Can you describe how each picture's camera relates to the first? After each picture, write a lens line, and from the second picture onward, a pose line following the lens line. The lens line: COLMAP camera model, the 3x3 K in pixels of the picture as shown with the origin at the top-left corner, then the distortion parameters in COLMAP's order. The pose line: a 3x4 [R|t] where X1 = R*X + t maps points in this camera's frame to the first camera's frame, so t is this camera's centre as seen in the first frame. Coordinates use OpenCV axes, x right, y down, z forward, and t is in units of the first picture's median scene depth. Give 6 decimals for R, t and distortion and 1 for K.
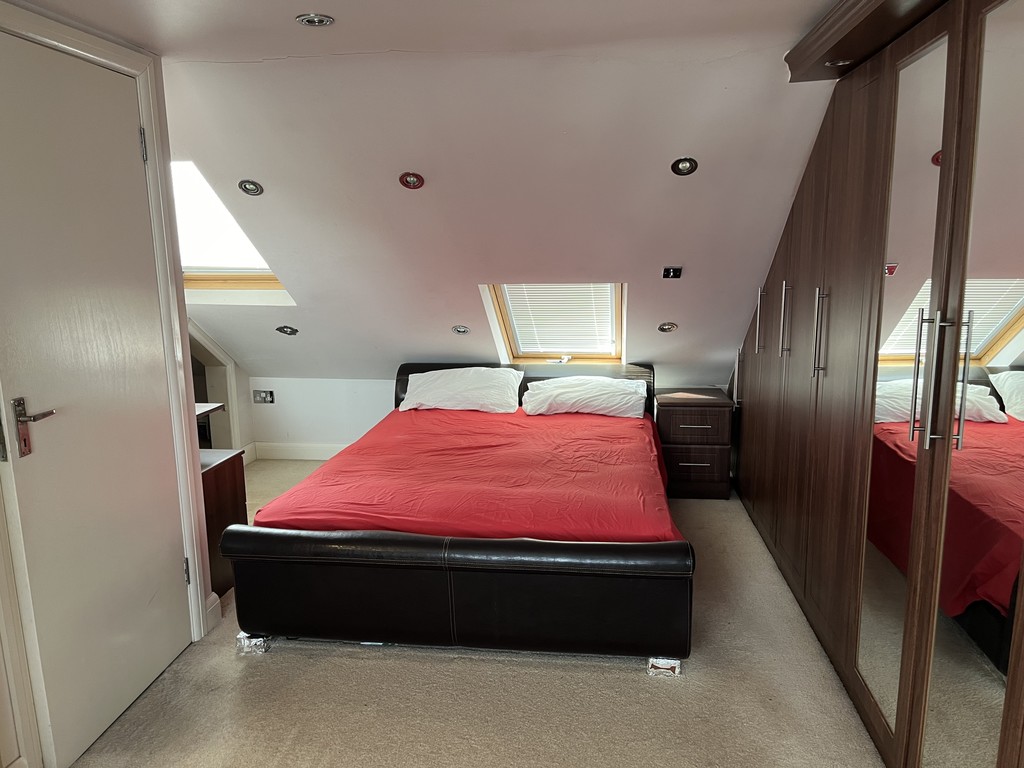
lens RADIAL K [[779.9, 0, 506.9], [0, 779.9, 386.9], [0, 0, 1]] dist [0.043245, -0.027041]
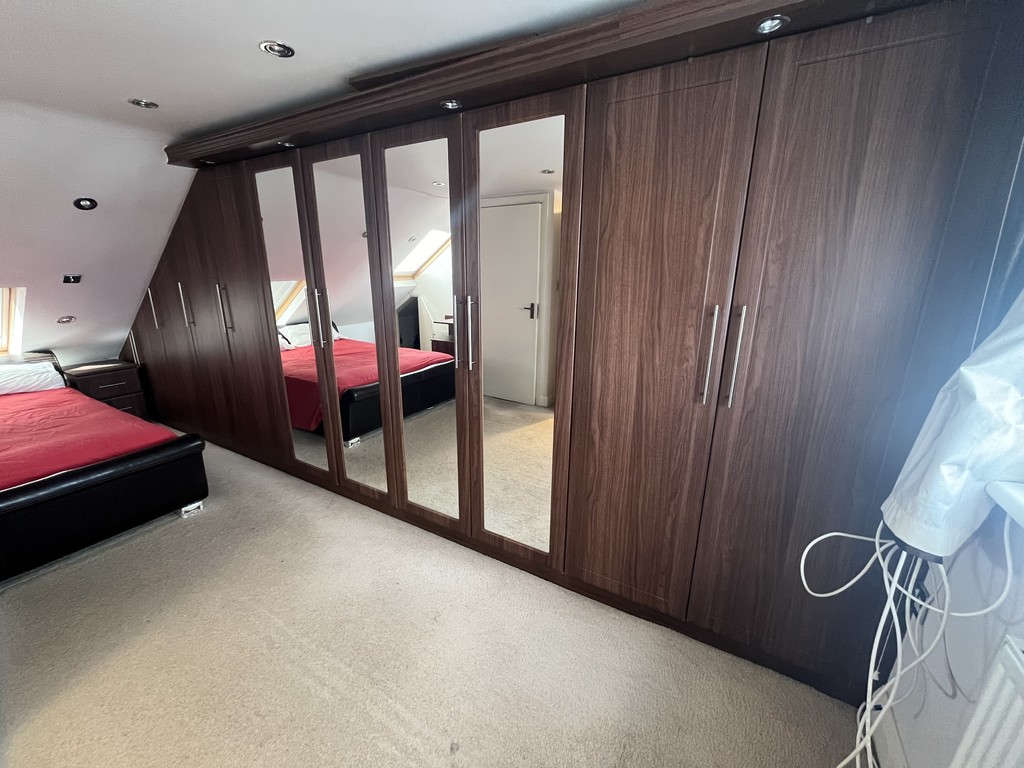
lens RADIAL K [[412.1, 0, 514.8], [0, 412.1, 385.6], [0, 0, 1]] dist [-0.006192, 0.000231]
pose [[0.382773, -0.232119, 0.894207, -0.229446], [0.145680, 0.970977, 0.189687, 0.021020], [-0.912284, 0.057661, 0.405479, -0.023815]]
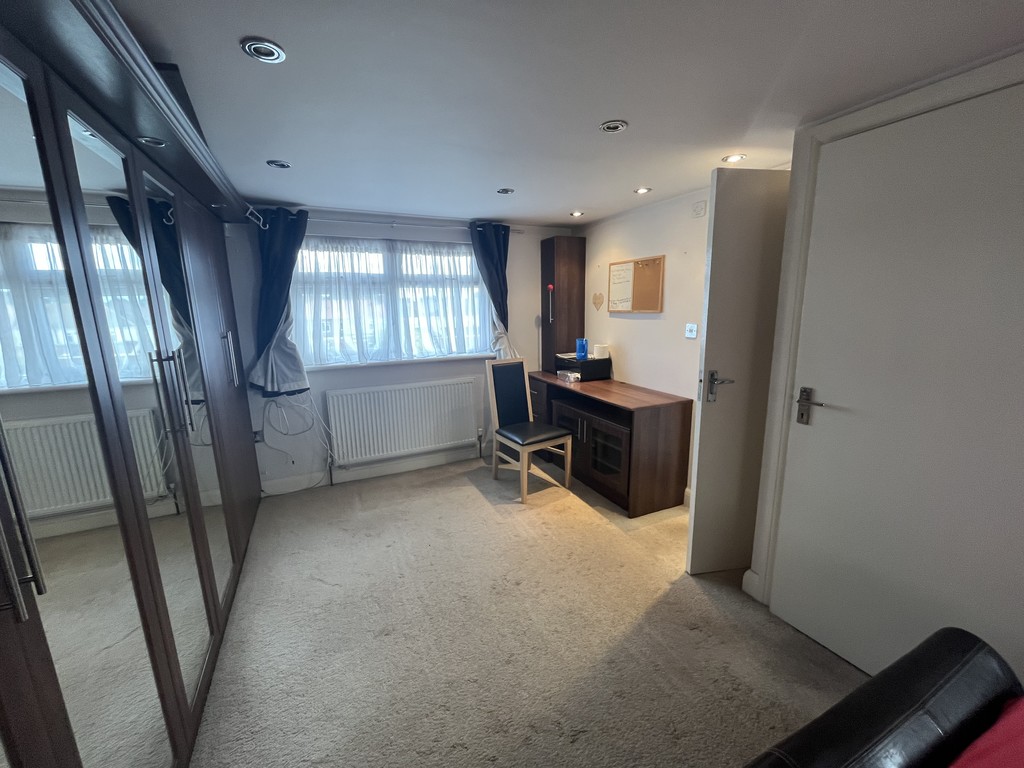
lens RADIAL K [[412.1, 0, 510.0], [0, 412.1, 383.9], [0, 0, 1]] dist [-0.006192, 0.000231]
pose [[-0.840367, 0.133629, -0.525287, 0.198749], [-0.065158, 0.937198, 0.342658, -0.151725], [0.538087, 0.322185, -0.778883, 0.854376]]
